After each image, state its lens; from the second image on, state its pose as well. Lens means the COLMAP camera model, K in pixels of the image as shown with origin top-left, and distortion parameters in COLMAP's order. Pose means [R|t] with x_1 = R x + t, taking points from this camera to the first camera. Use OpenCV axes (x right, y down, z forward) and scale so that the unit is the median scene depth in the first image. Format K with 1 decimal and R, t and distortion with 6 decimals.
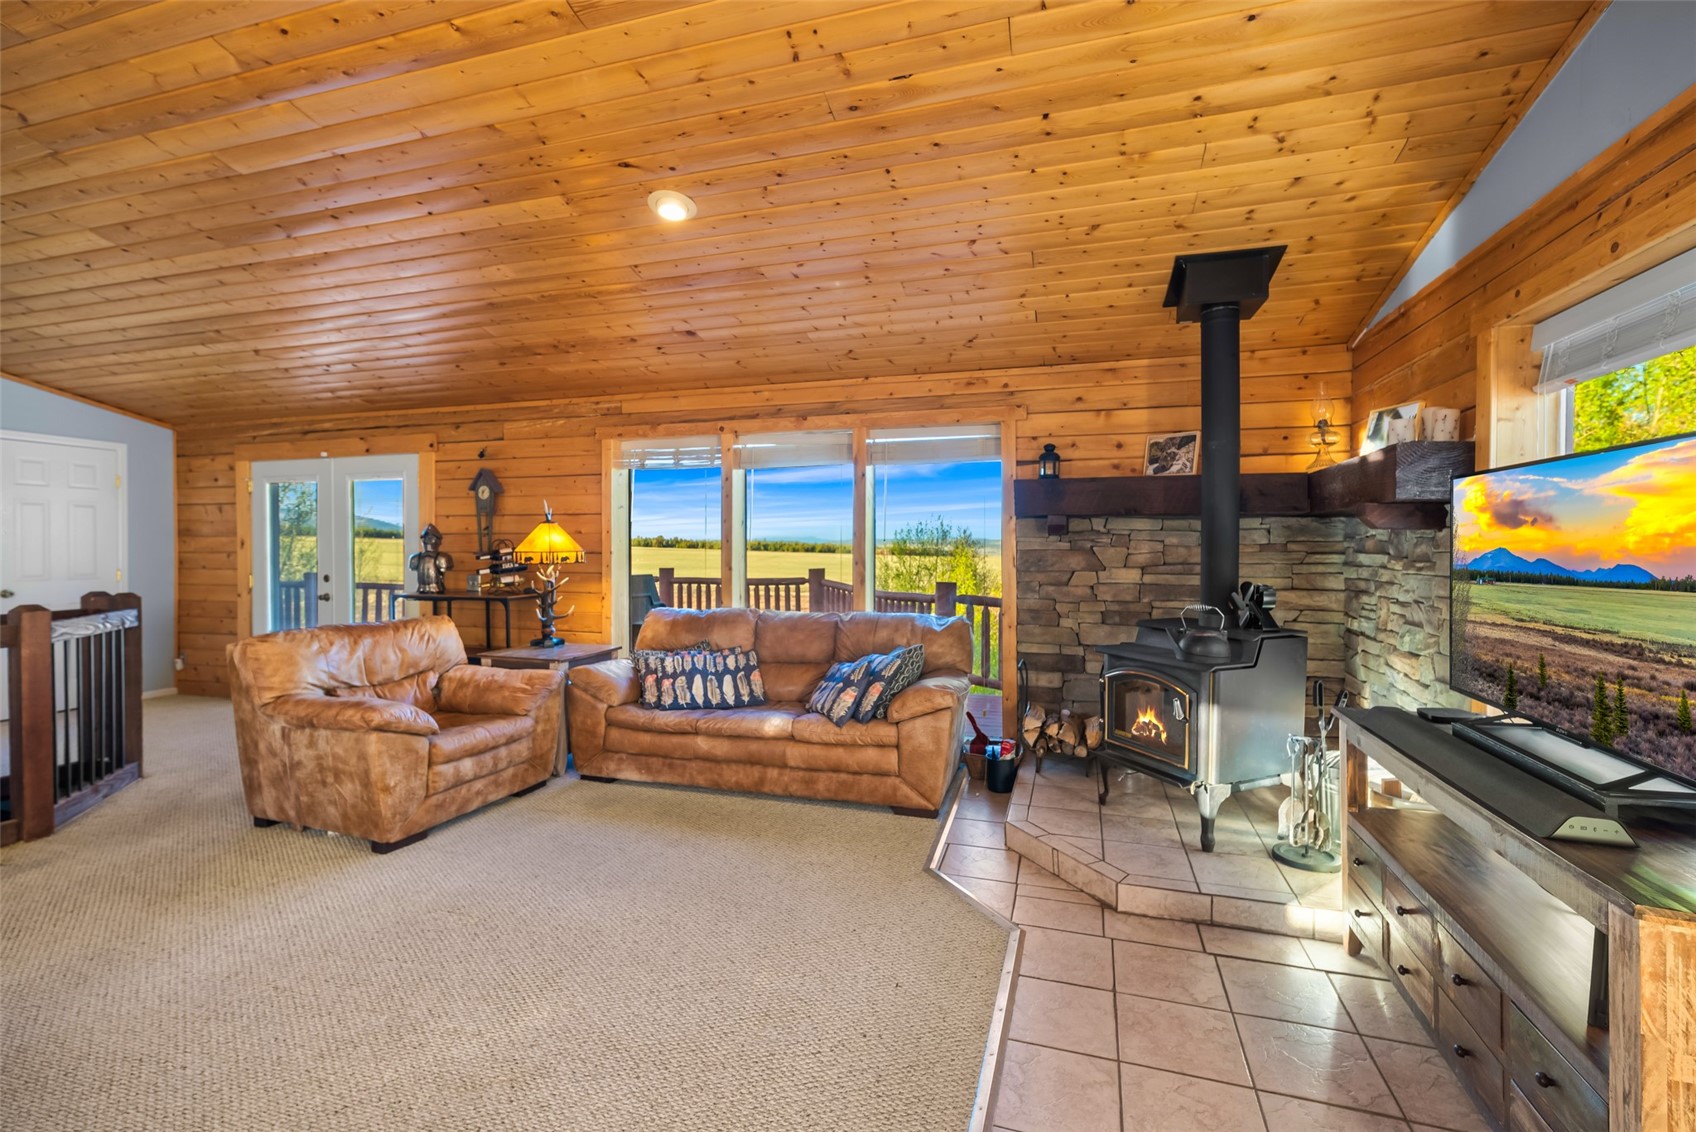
lens RADIAL K [[751.3, 0, 851.4], [0, 751.3, 554.4], [0, 0, 1]] dist [0.008145, 0.000242]
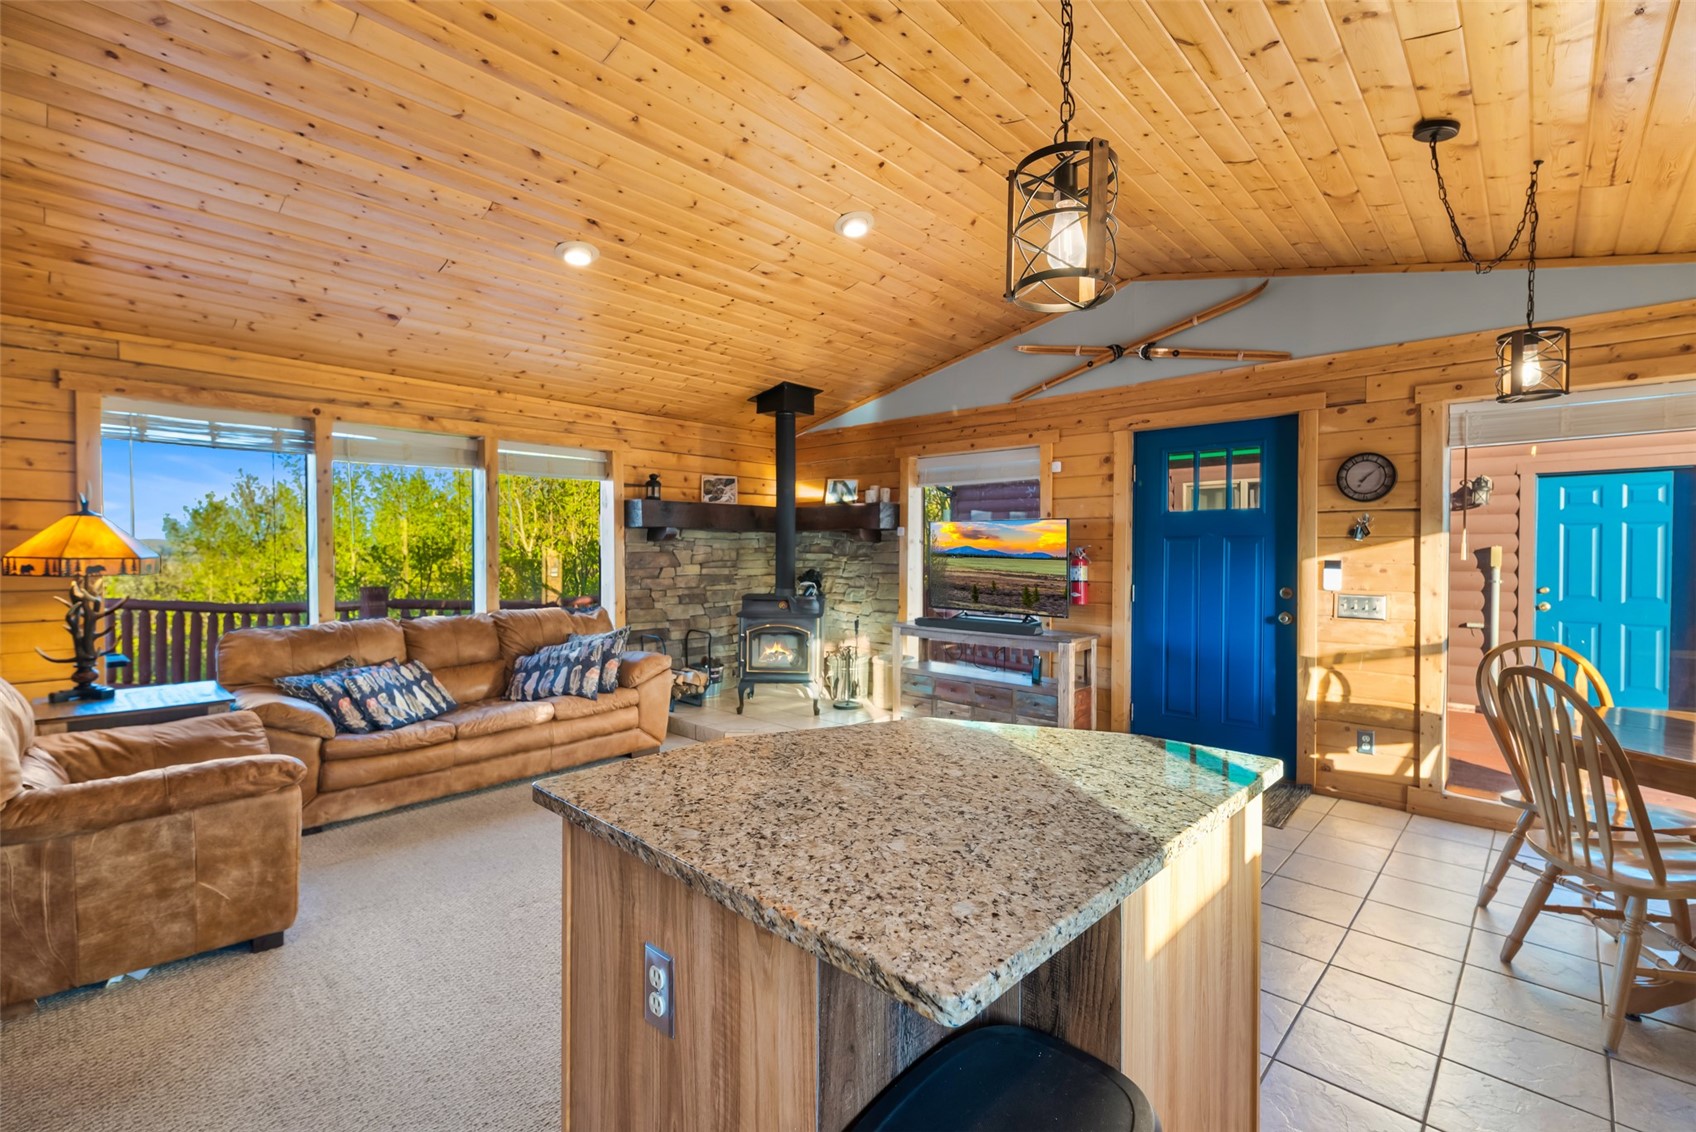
lens RADIAL K [[751.3, 0, 856.7], [0, 751.3, 565.8], [0, 0, 1]] dist [0.008145, 0.000242]
pose [[0.420189, -0.020563, 0.907204, -0.839707], [0.006393, 0.999785, 0.019700, -0.006118], [-0.907414, -0.002478, 0.420230, 0.102427]]
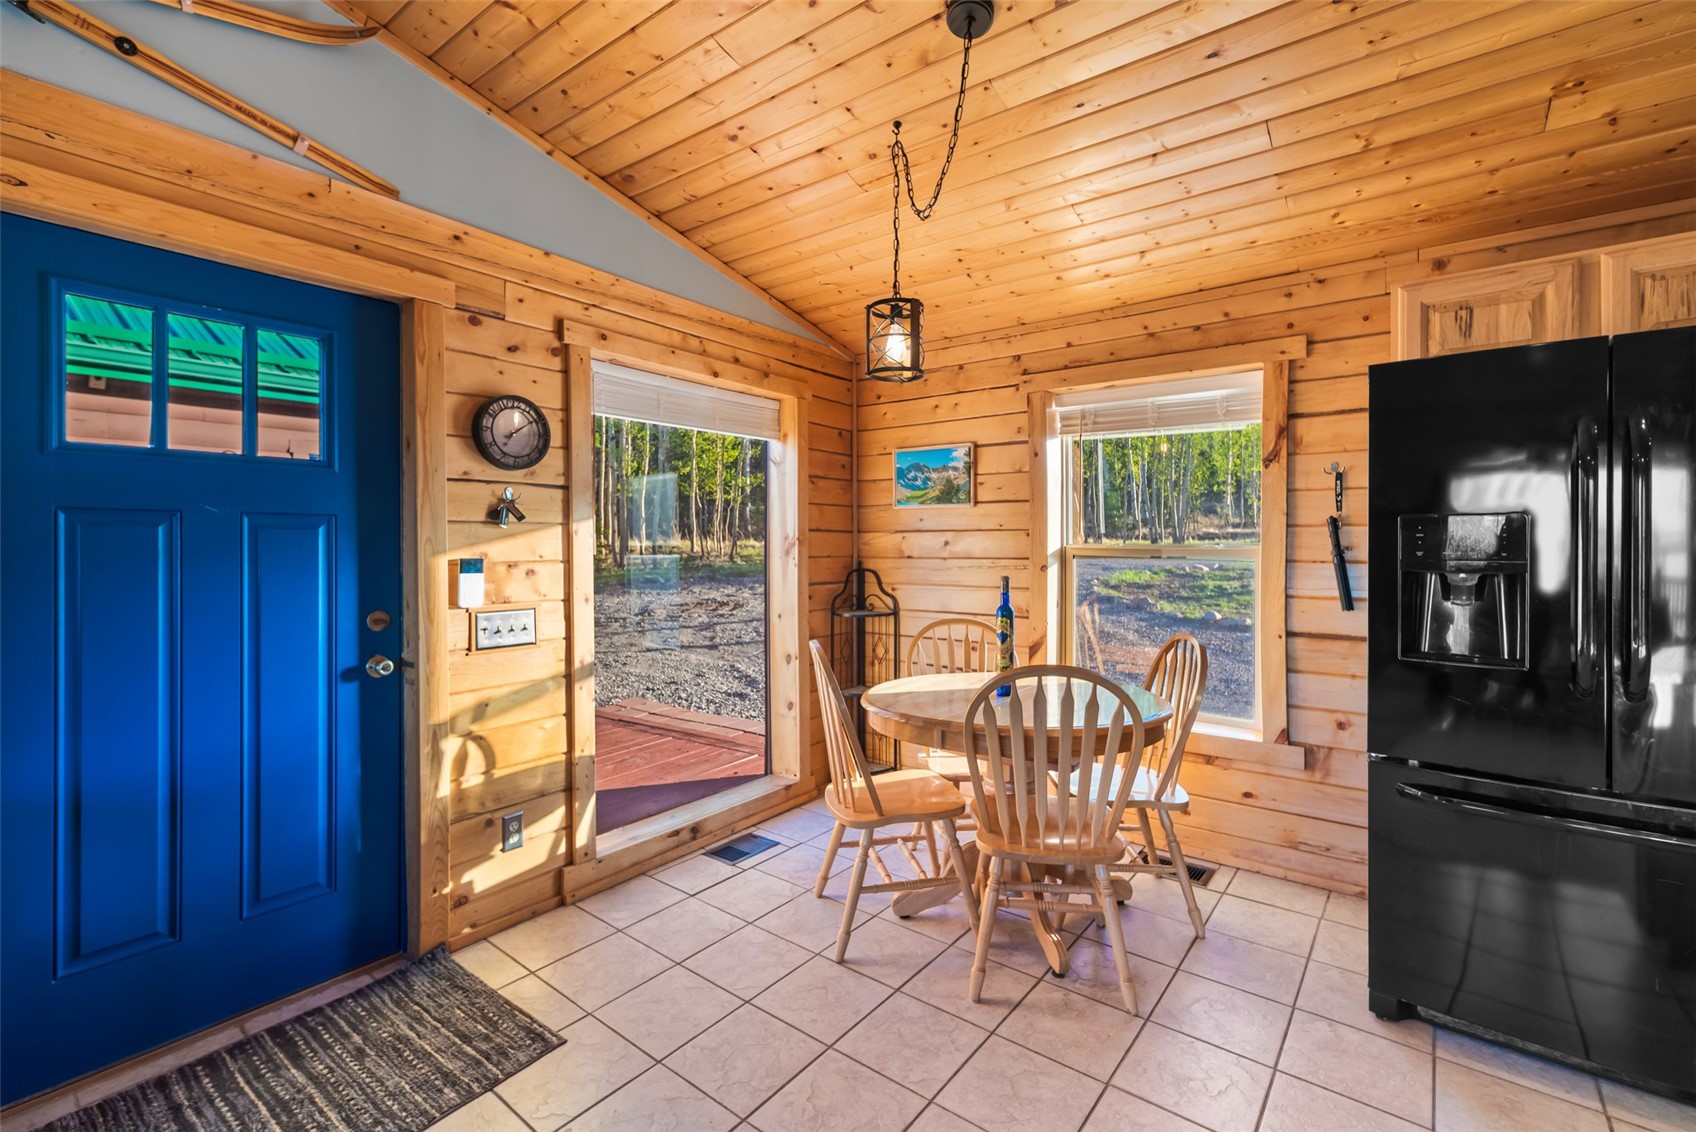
lens RADIAL K [[751.3, 0, 845.3], [0, 751.3, 541.8], [0, 0, 1]] dist [0.008145, 0.000242]
pose [[-0.940388, 0.000010, 0.340105, -0.182416], [0.002358, 0.999976, 0.006491, -0.006687], [-0.340097, 0.006906, -0.940365, 0.417307]]
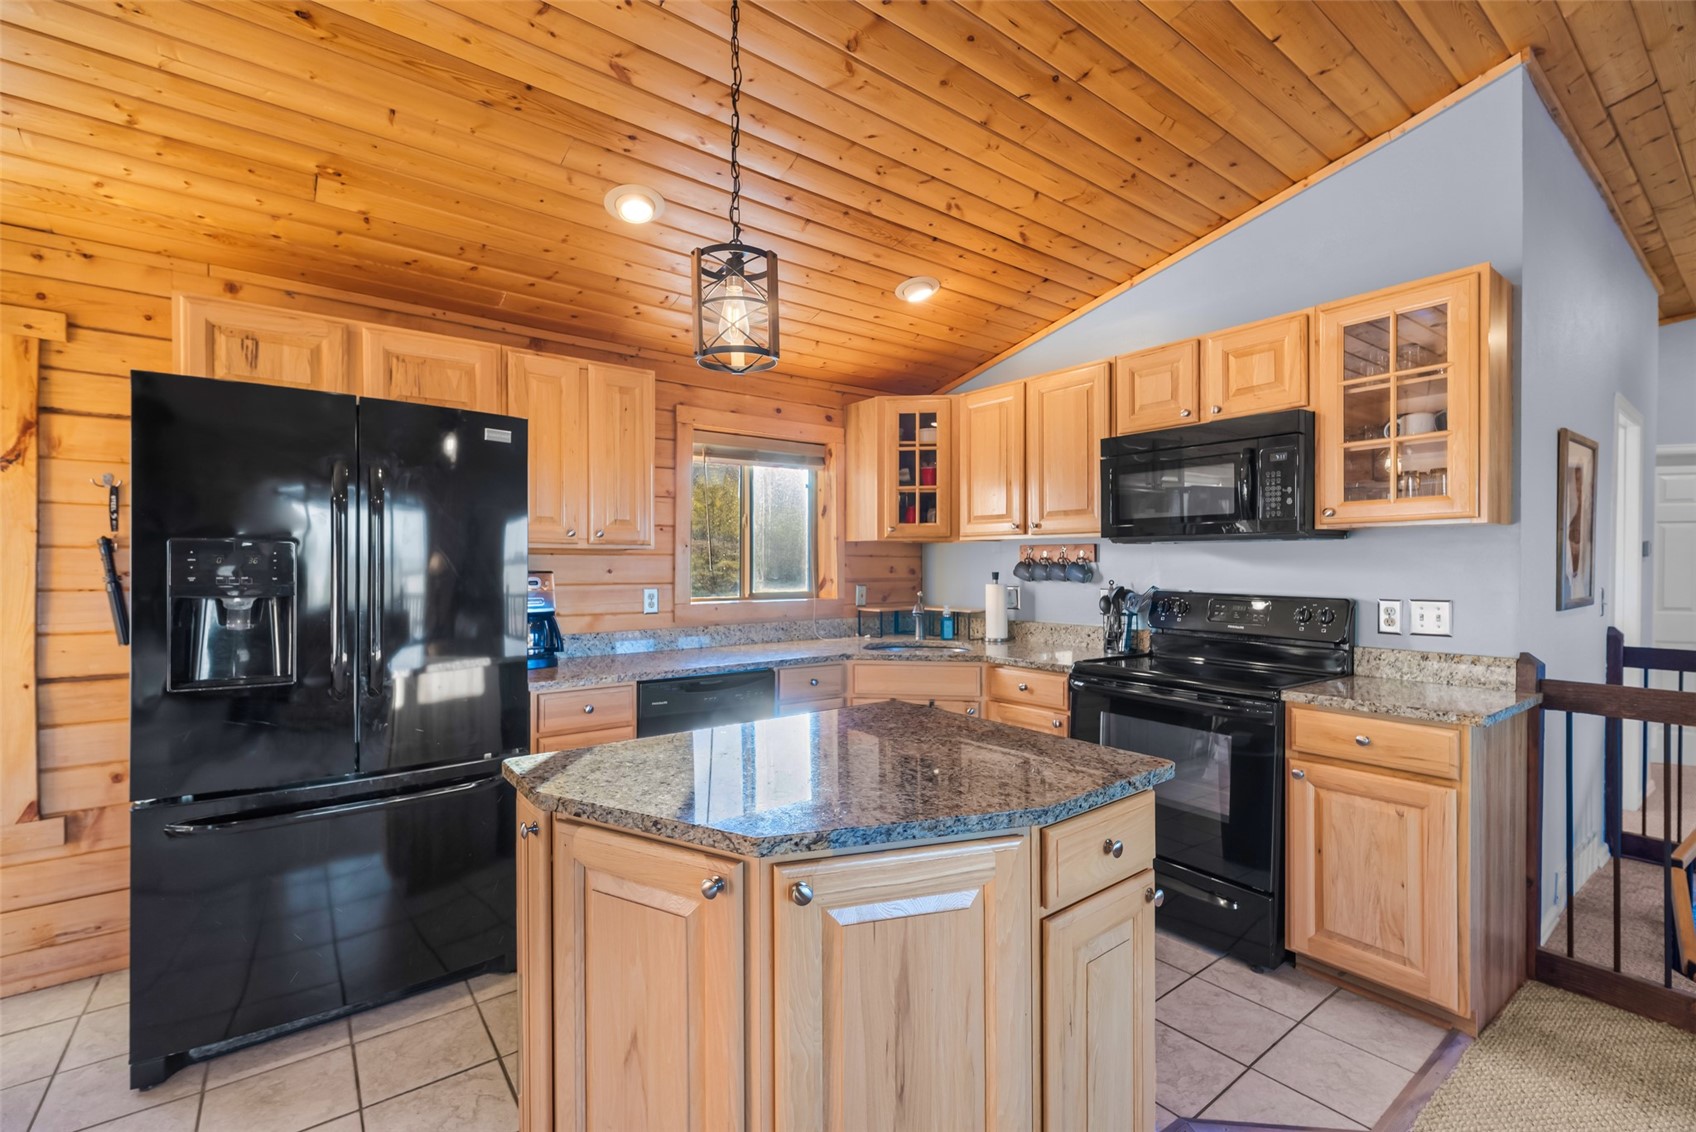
lens RADIAL K [[751.3, 0, 853.3], [0, 751.3, 570.4], [0, 0, 1]] dist [0.008145, 0.000242]
pose [[-0.566634, 0.001767, -0.823968, -0.211642], [-0.007945, 0.999939, 0.007608, -0.007274], [0.823932, 0.010857, -0.566585, 0.437544]]
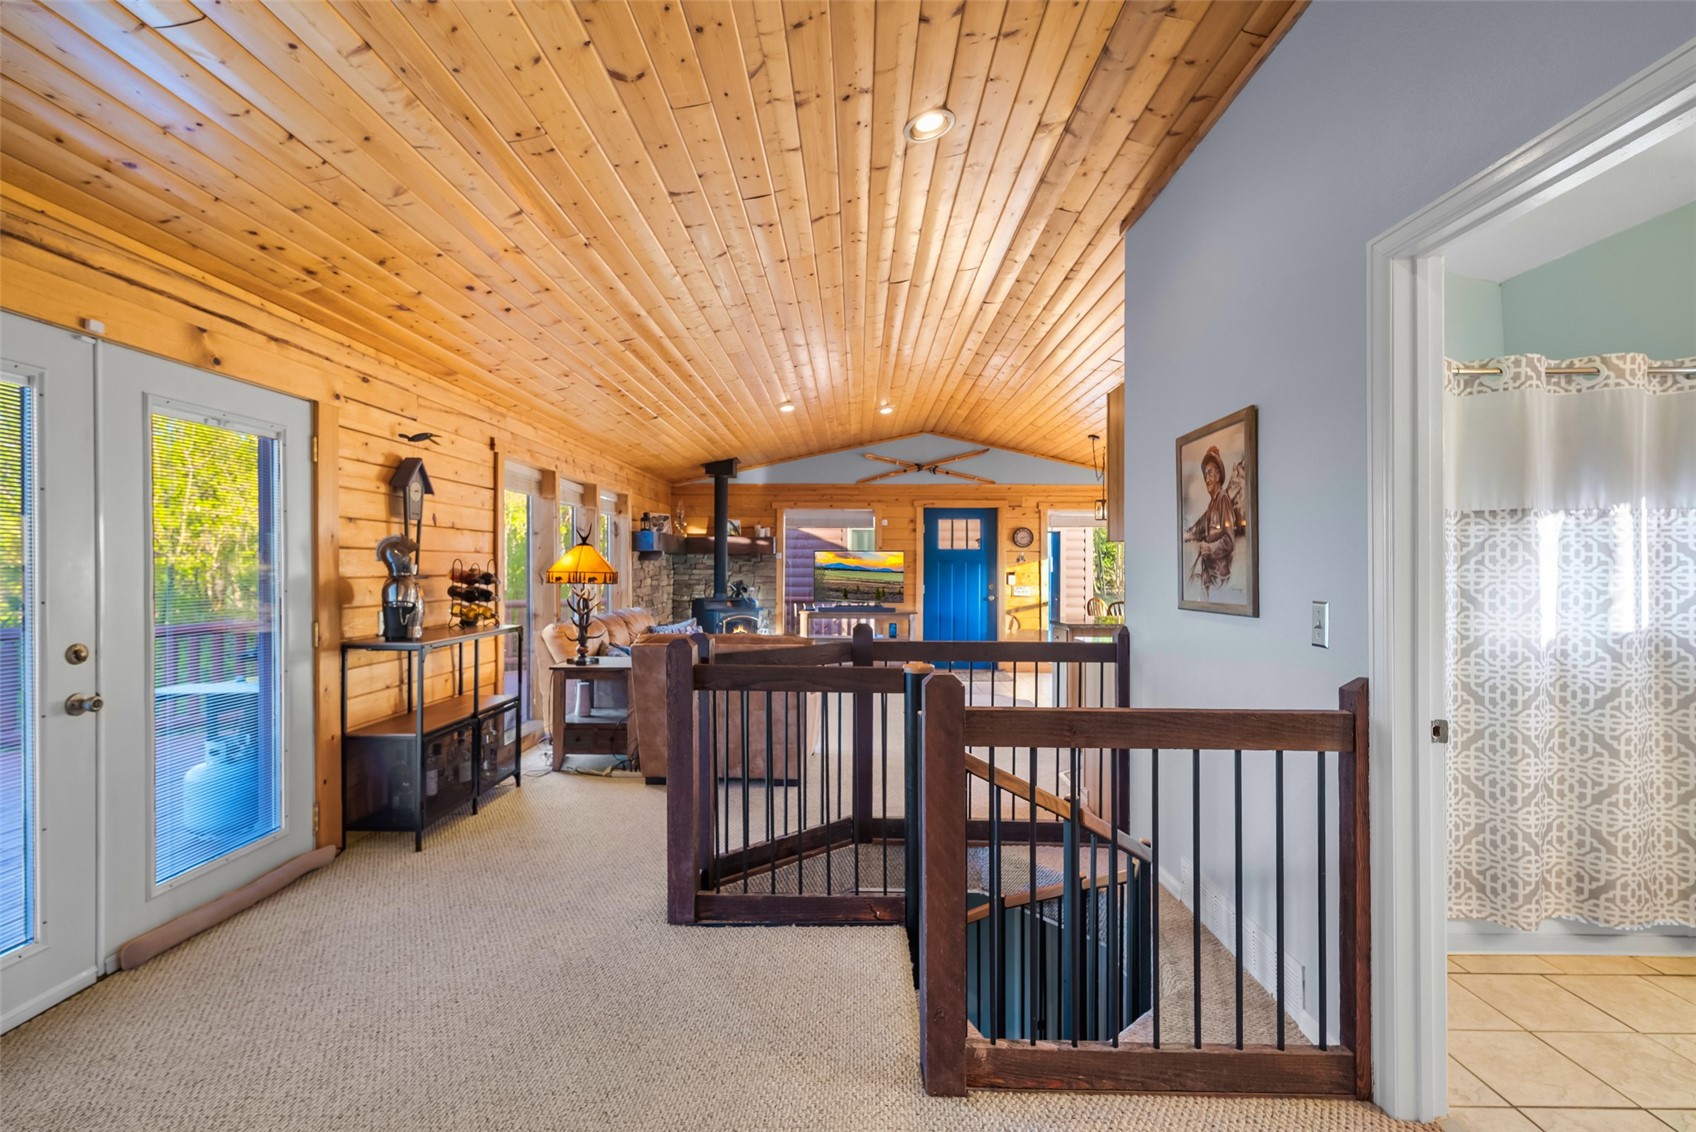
lens RADIAL K [[751.3, 0, 856.7], [0, 751.3, 576.1], [0, 0, 1]] dist [0.008145, 0.000242]
pose [[-0.305178, -0.015946, 0.952162, -1.737279], [0.004619, 0.999823, 0.018225, -0.020775], [-0.952284, 0.009960, -0.305050, 1.105234]]
